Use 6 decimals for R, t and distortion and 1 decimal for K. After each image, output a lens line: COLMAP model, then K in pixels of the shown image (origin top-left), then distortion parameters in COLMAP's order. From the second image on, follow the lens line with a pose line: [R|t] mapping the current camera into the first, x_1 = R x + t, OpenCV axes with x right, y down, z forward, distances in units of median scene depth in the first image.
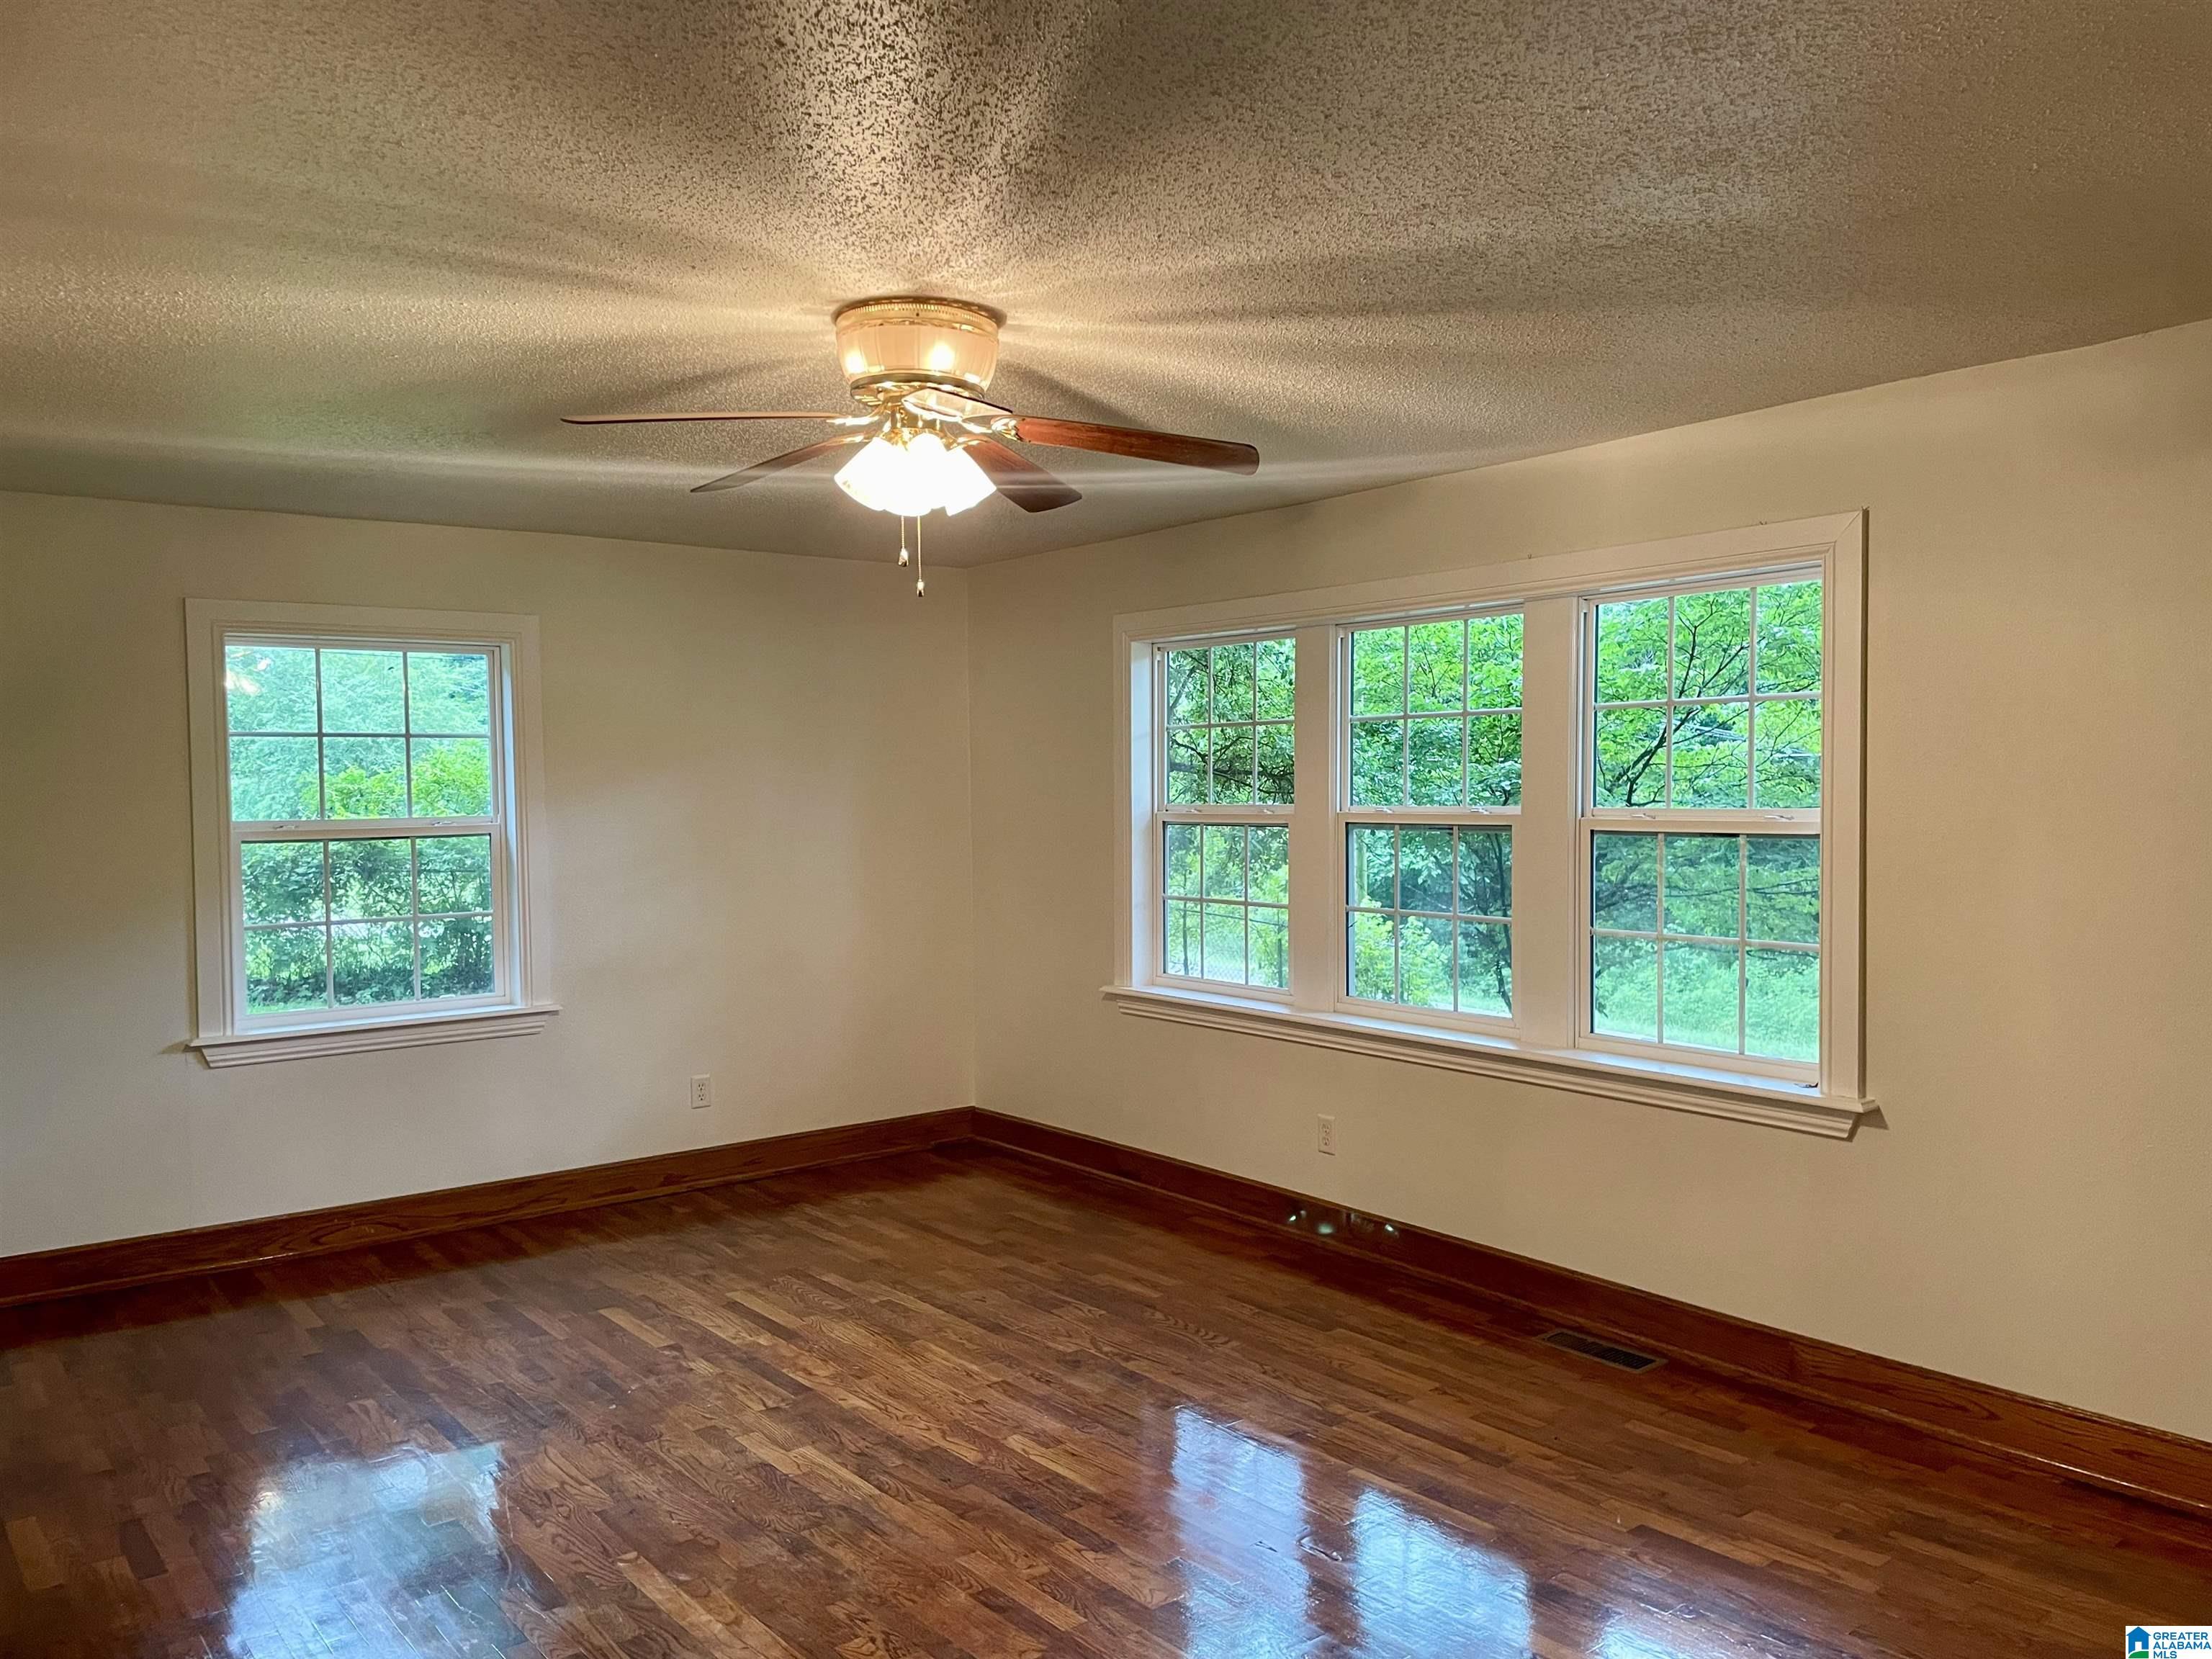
lens RADIAL K [[1666.6, 0, 1128.2], [0, 1666.6, 838.5], [0, 0, 1]] dist [0.094817, -0.131034]
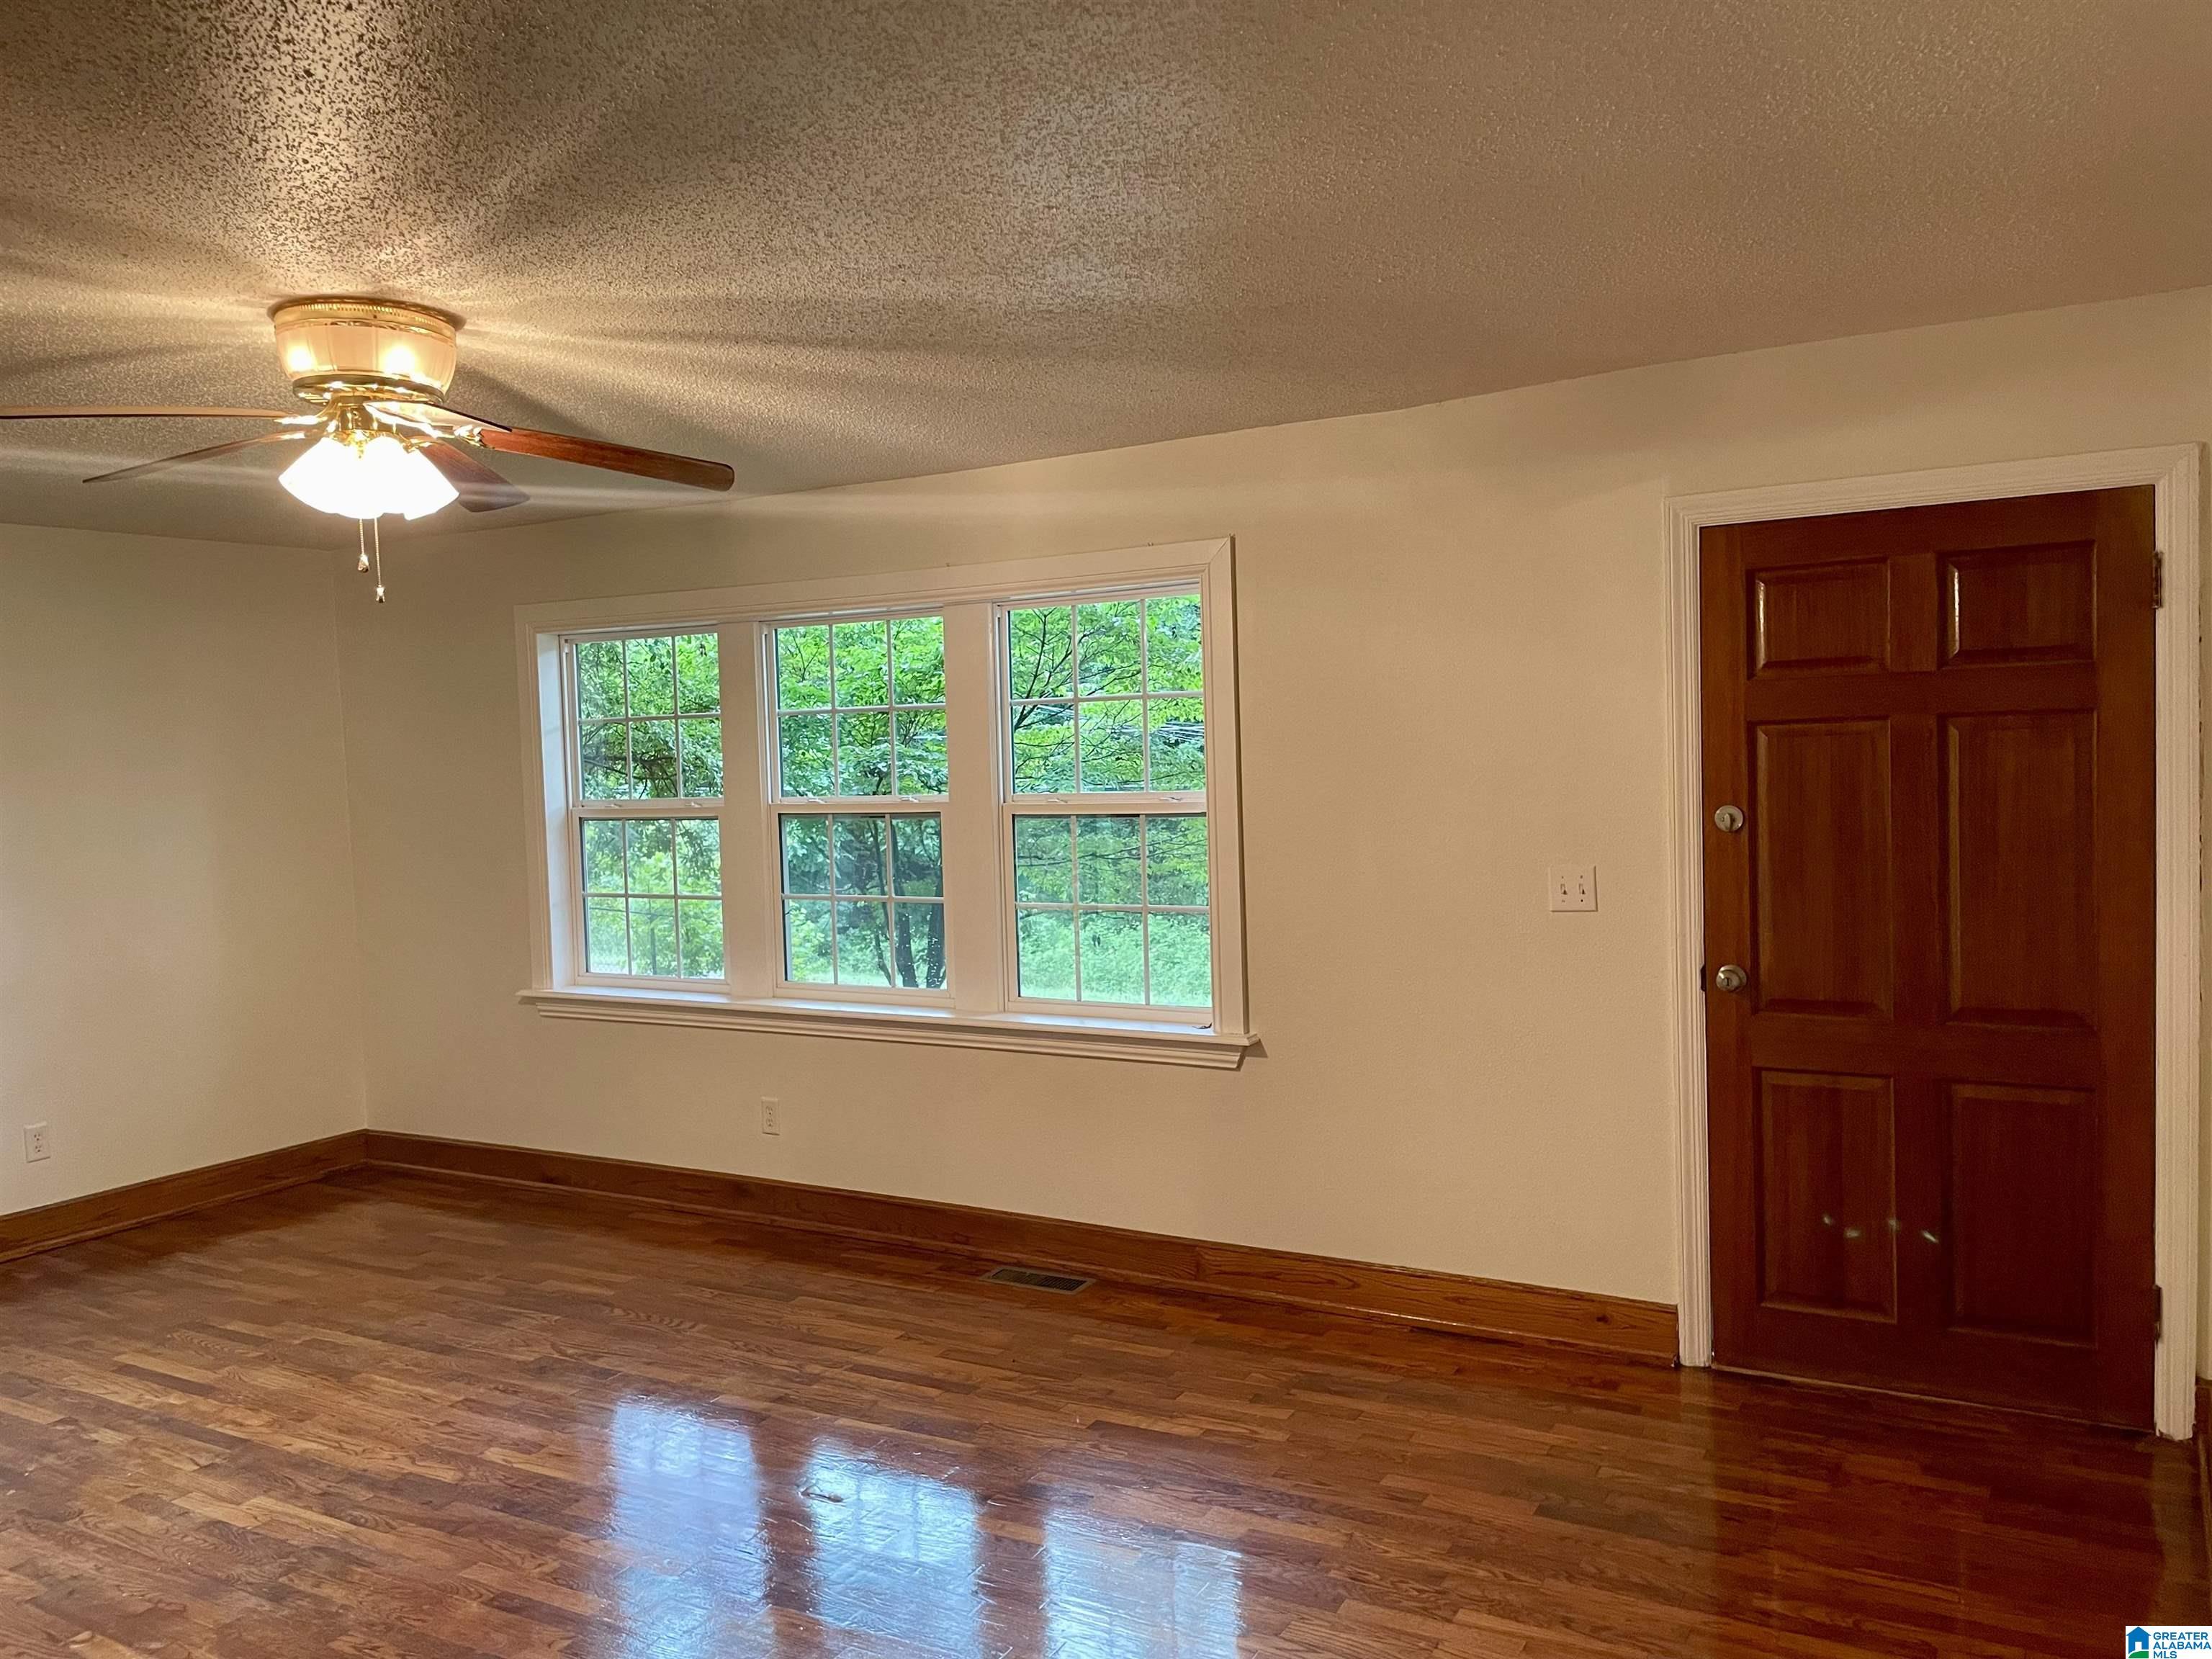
lens RADIAL K [[1667.9, 0, 1114.4], [0, 1667.9, 837.0], [0, 0, 1]] dist [0.088637, -0.120486]
pose [[0.930184, -0.040550, 0.364847, -0.075332], [0.036087, 0.999167, 0.019045, -0.009987], [-0.365316, -0.004550, 0.930873, -0.057432]]
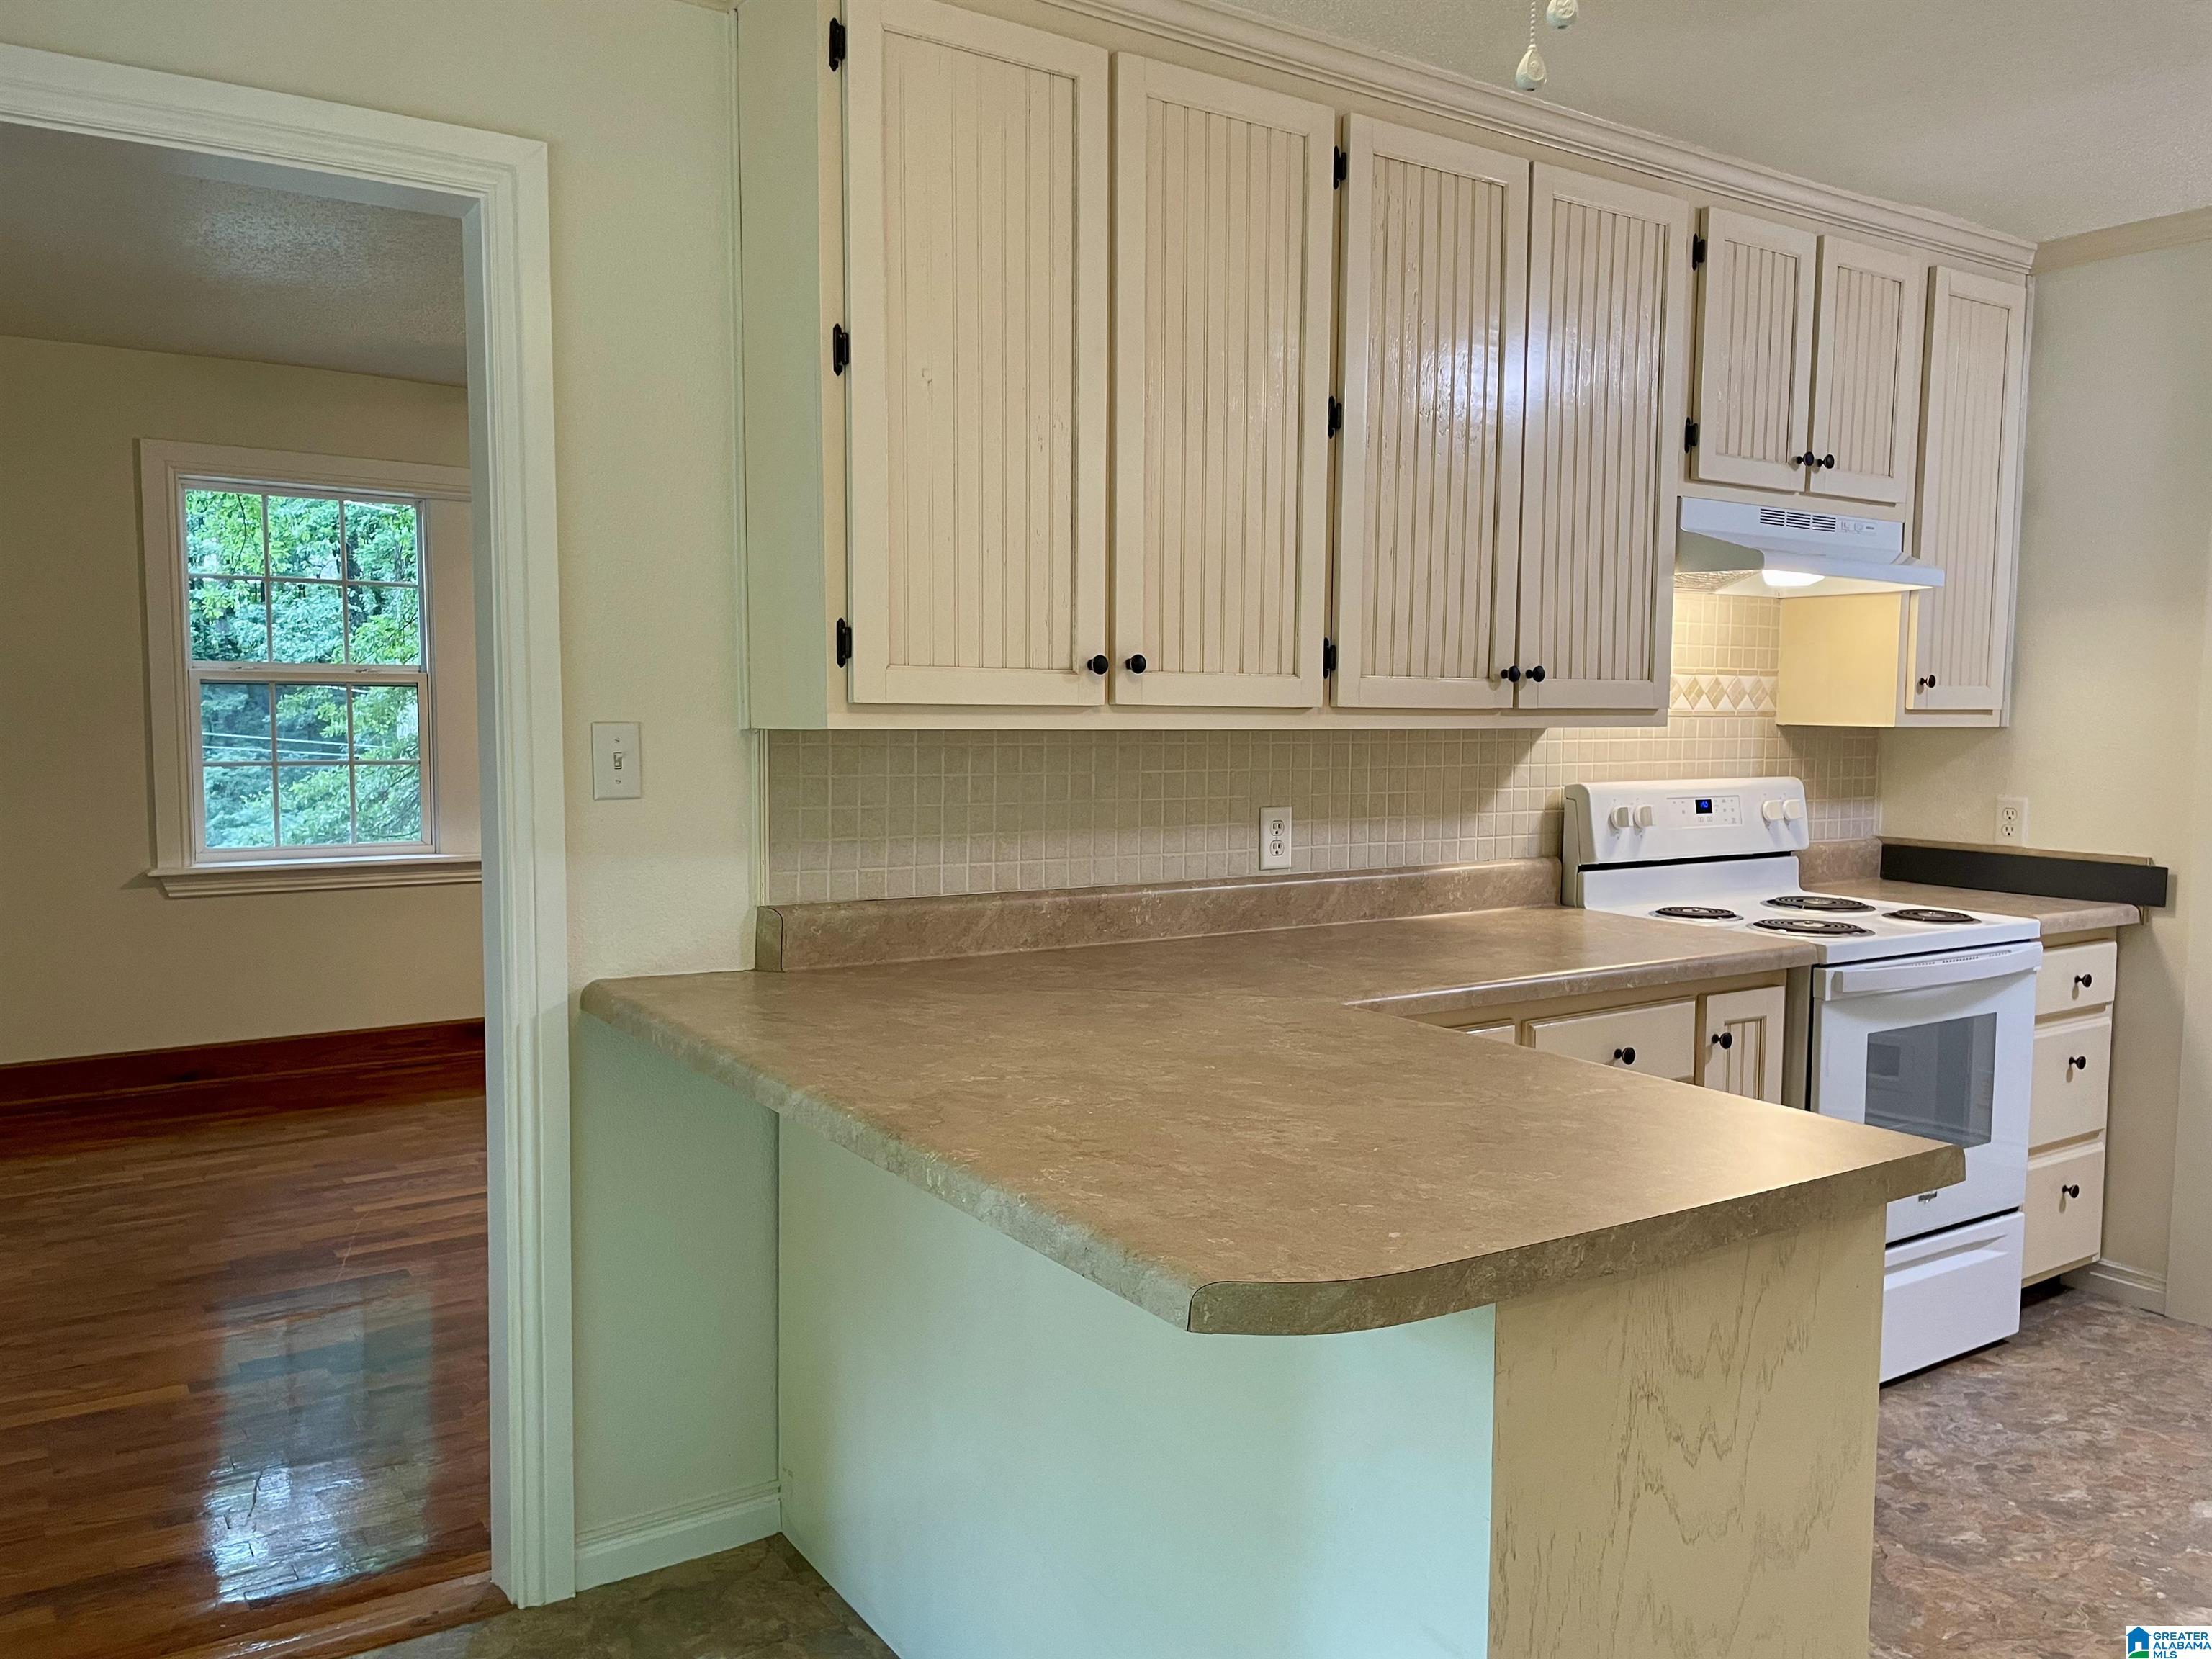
lens RADIAL K [[1667.9, 0, 1114.4], [0, 1667.9, 837.0], [0, 0, 1]] dist [0.088637, -0.120486]
pose [[0.064346, -0.070082, 0.995464, -1.363150], [0.023706, 0.997357, 0.068683, 0.036614], [-0.997646, 0.019179, 0.065837, 0.706714]]
